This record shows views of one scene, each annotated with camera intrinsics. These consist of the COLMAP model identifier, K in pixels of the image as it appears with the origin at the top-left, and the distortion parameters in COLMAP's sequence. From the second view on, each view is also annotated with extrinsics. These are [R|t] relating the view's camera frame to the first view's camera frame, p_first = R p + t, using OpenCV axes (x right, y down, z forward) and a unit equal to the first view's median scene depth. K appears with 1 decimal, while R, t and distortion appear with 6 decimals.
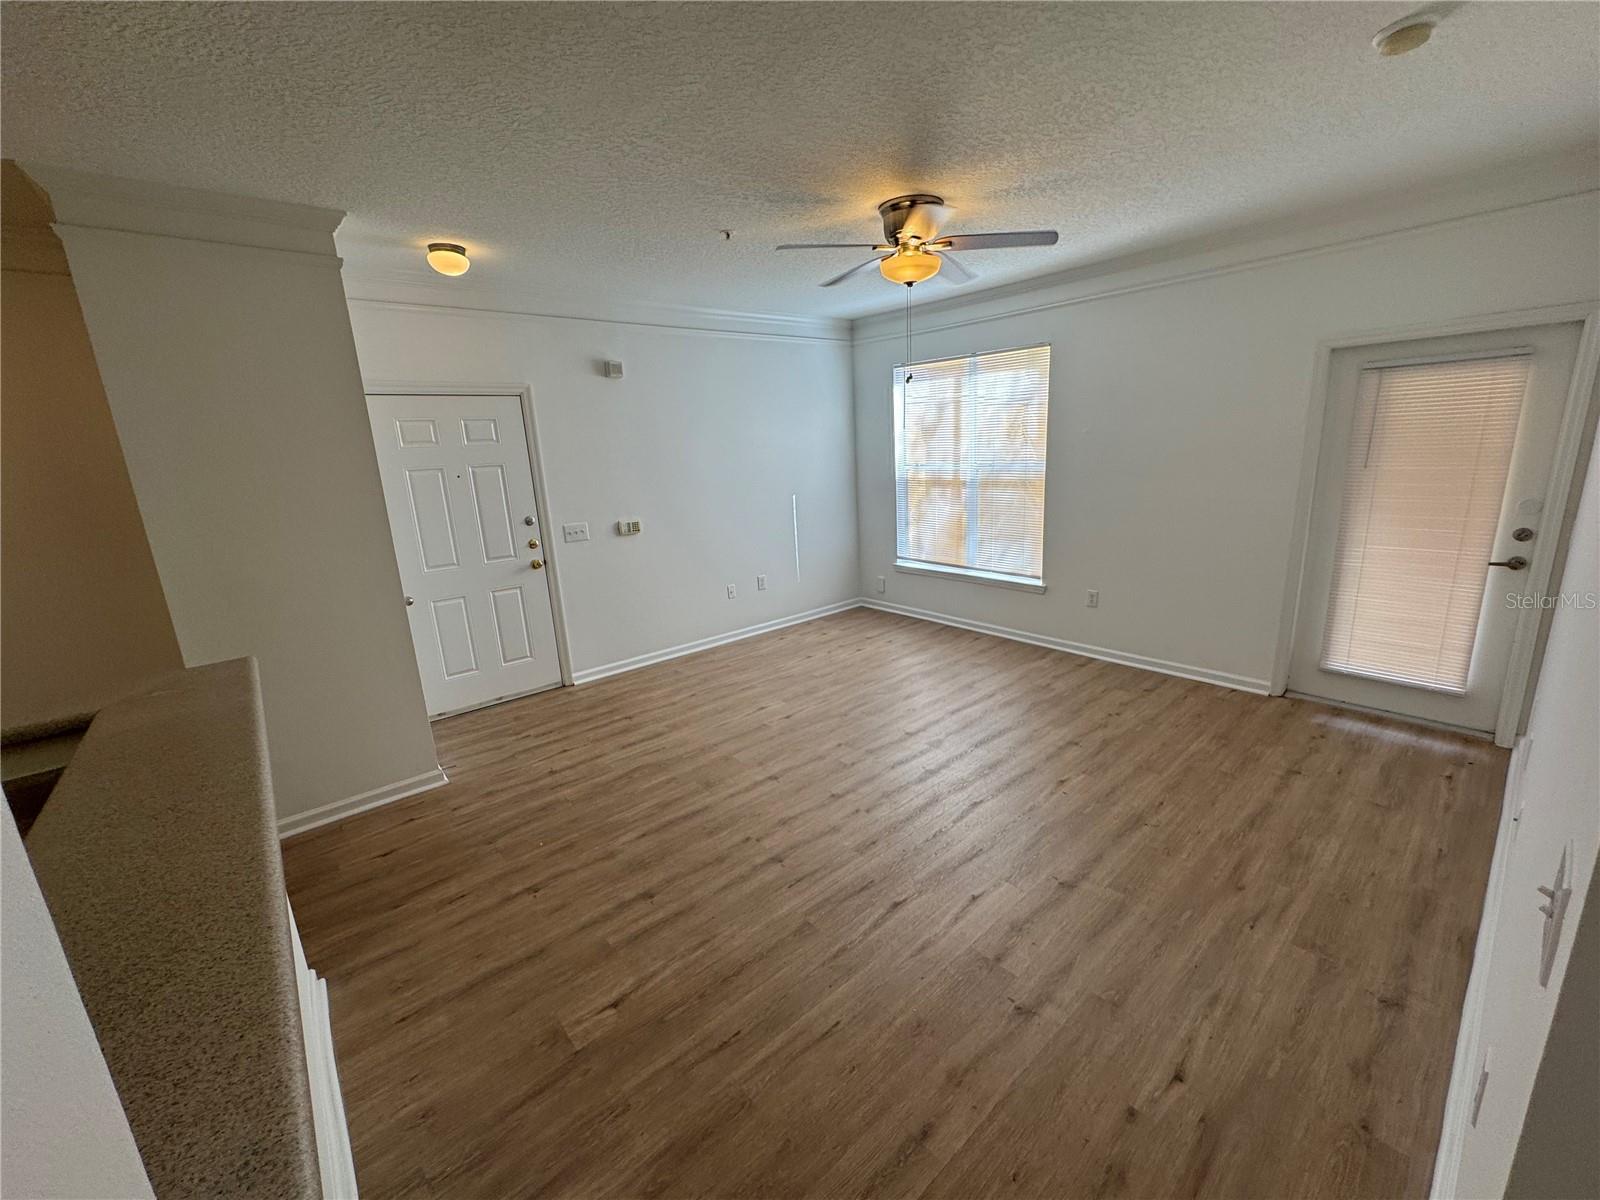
lens RADIAL K [[638.4, 0, 800.0], [0, 638.4, 600.0], [0, 0, 1]] dist [0.001215, -0.002785]
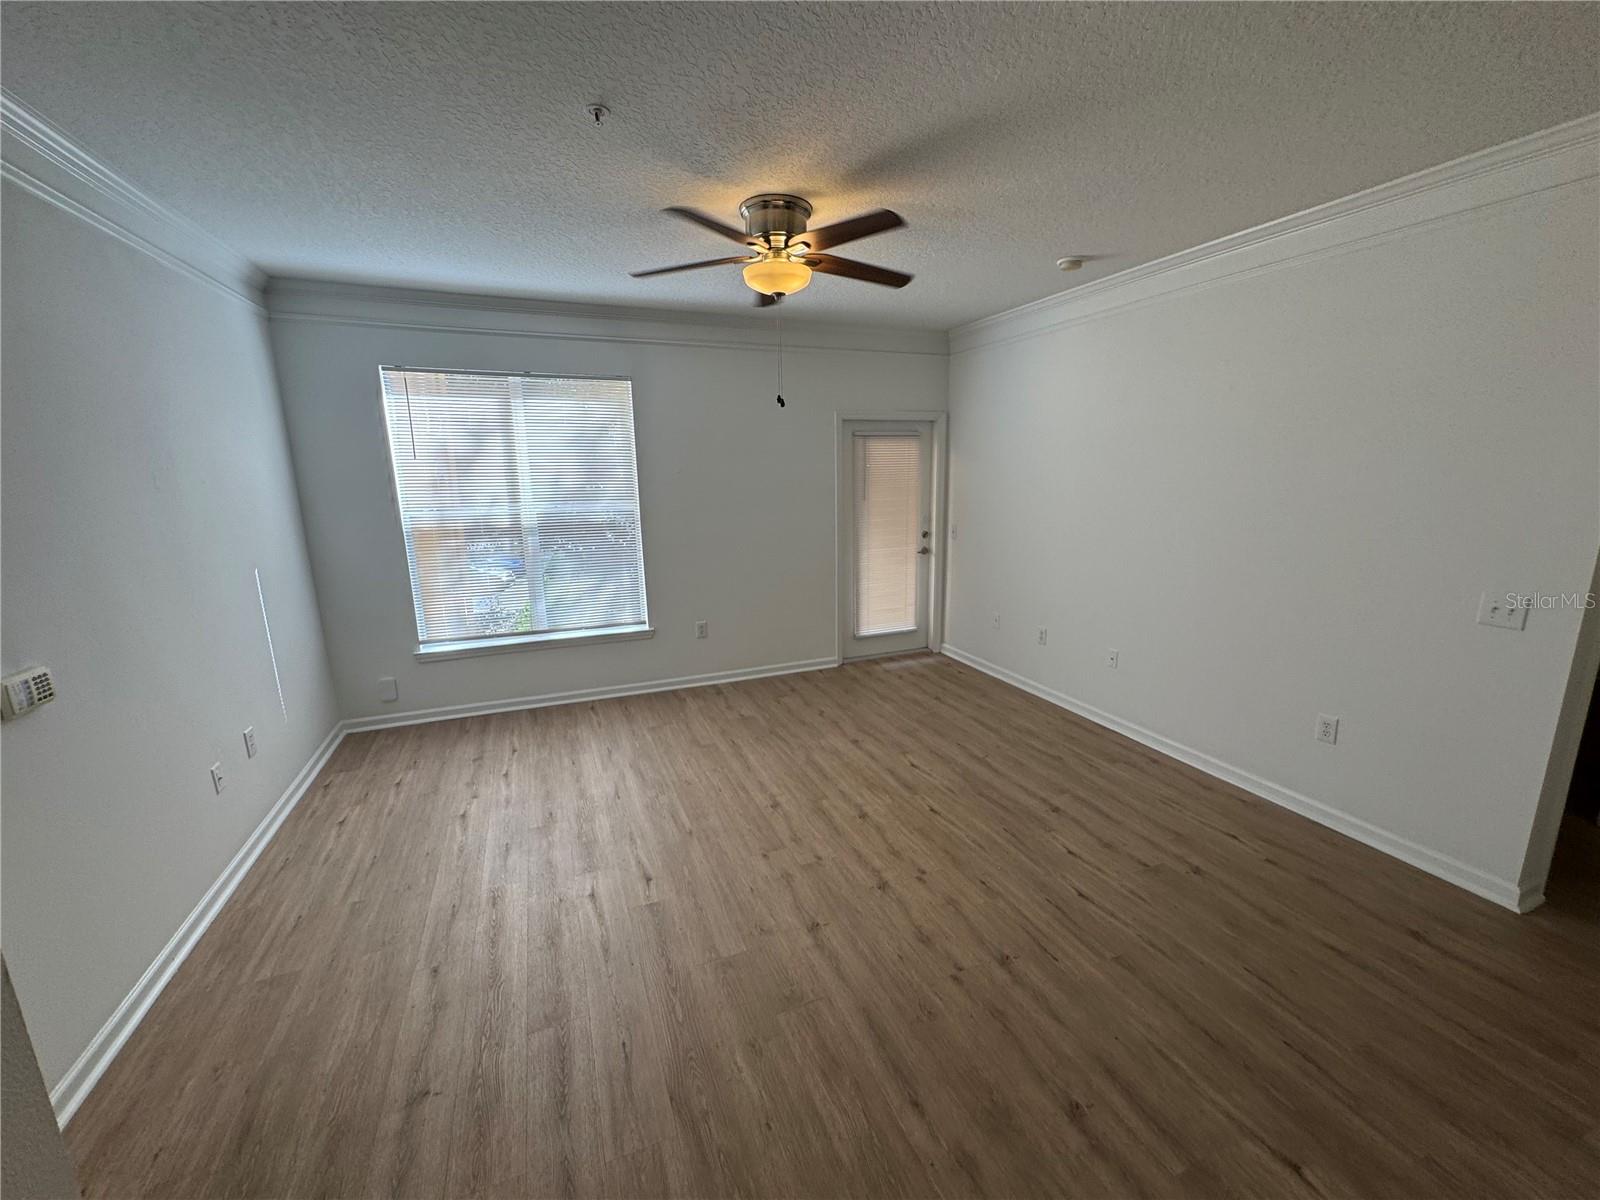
lens RADIAL K [[638.4, 0, 800.0], [0, 638.4, 600.0], [0, 0, 1]] dist [0.001215, -0.002785]
pose [[0.318640, -0.150320, 0.935881, -0.570051], [0.223873, 0.971346, 0.079795, -0.119926], [-0.921059, 0.184093, 0.343162, 0.601453]]
